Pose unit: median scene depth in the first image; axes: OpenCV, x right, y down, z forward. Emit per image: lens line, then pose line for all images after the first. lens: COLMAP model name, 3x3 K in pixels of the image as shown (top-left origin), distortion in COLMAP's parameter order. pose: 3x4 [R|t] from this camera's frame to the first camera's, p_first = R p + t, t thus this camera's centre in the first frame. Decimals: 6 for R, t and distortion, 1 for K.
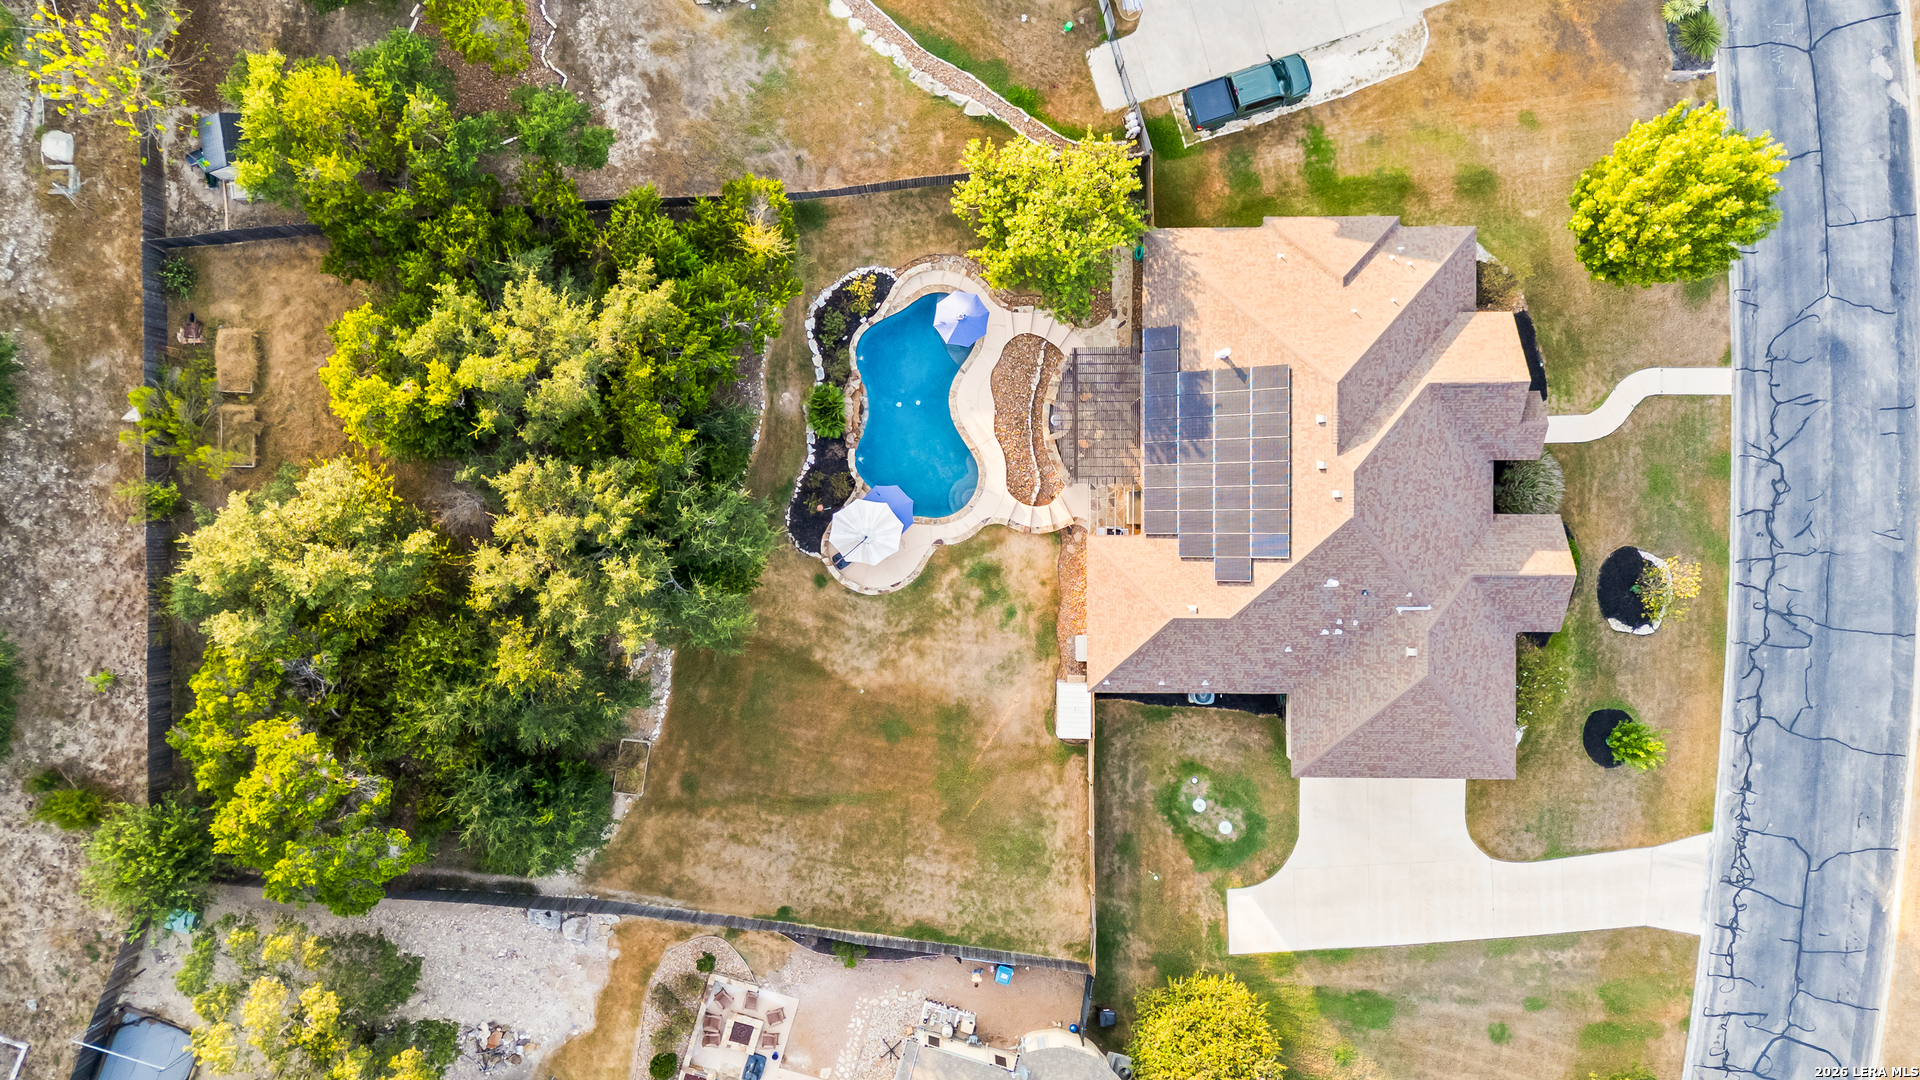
lens RADIAL K [[1464.6, 0, 978.8], [0, 1464.6, 530.0], [0, 0, 1]] dist [0.096894, -0.079741]
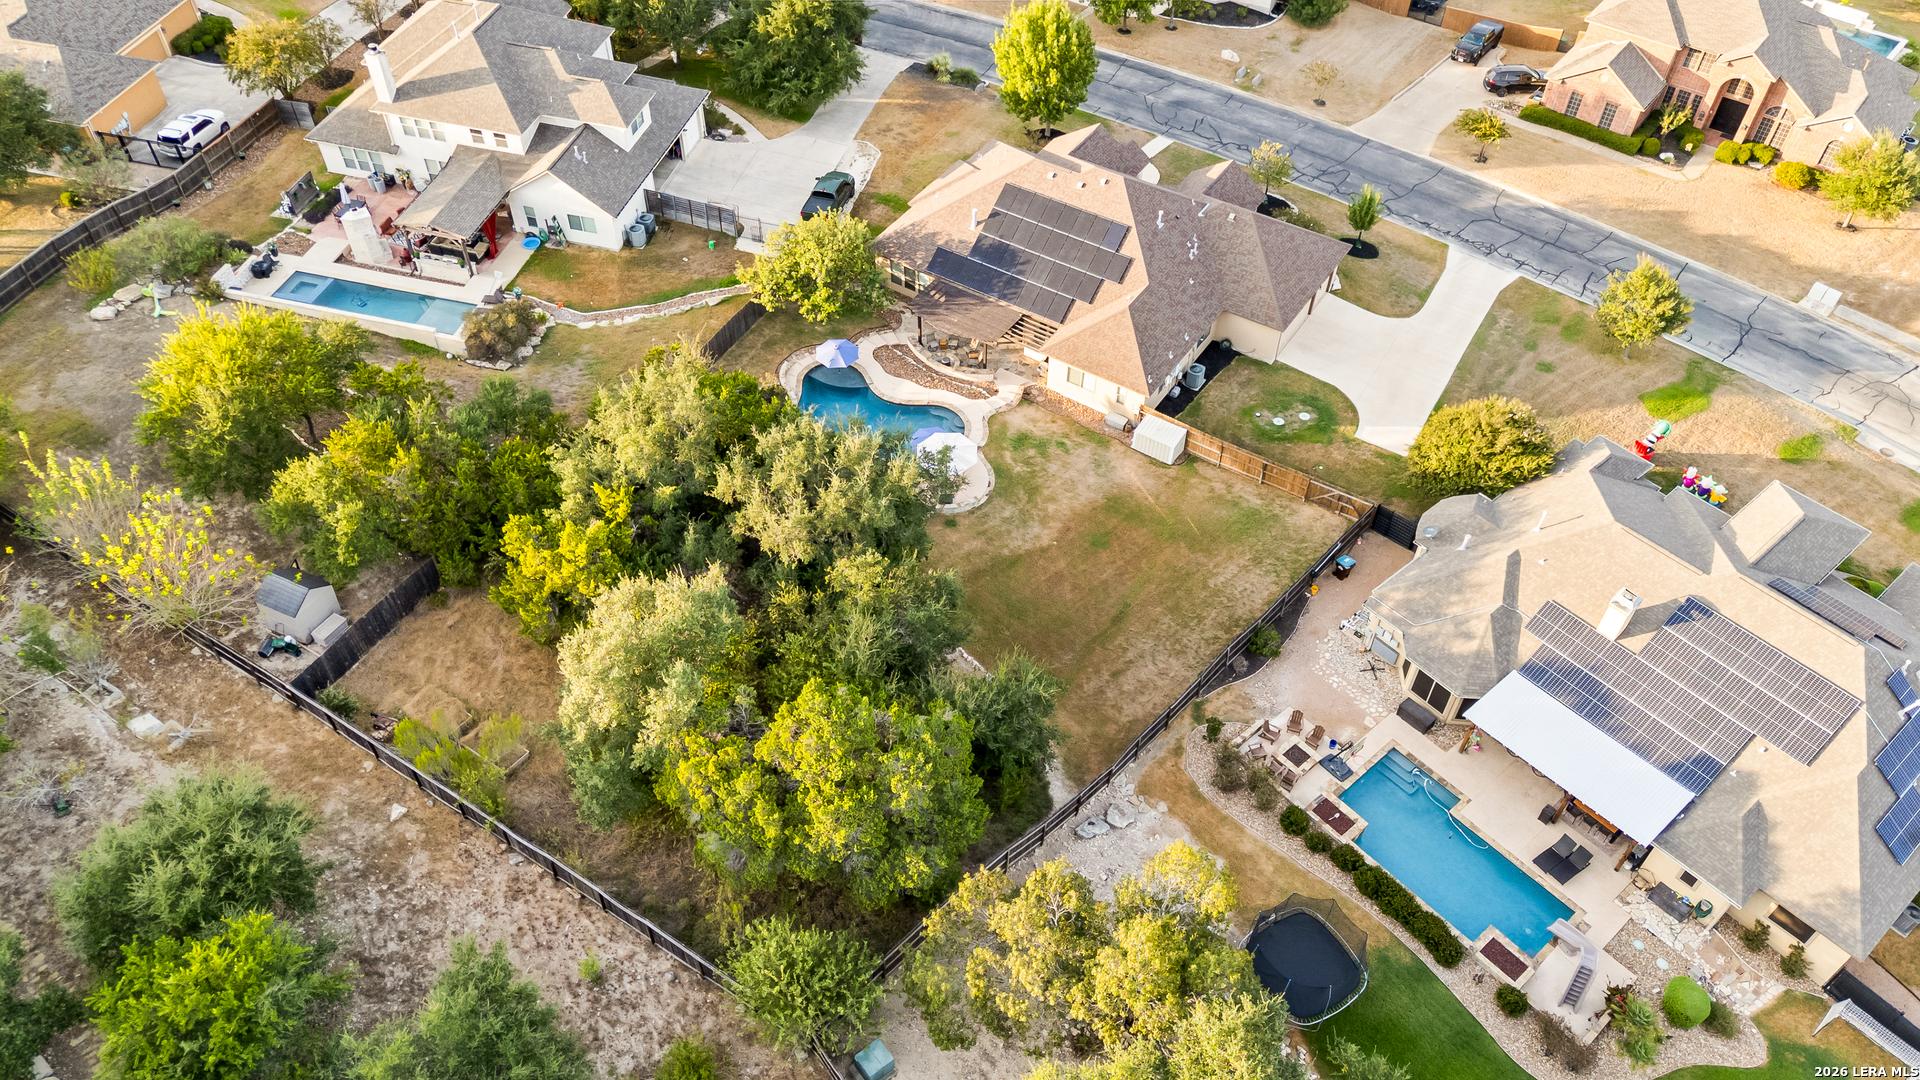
lens RADIAL K [[1421.6, 0, 960.0], [0, 1421.6, 540.0], [0, 0, 1]] dist [0.091043, -0.077606]
pose [[0.542490, -0.609630, 0.577975, -0.737386], [0.840062, 0.394032, -0.372874, 0.449420], [-0.000425, 0.687815, 0.725886, 0.223854]]
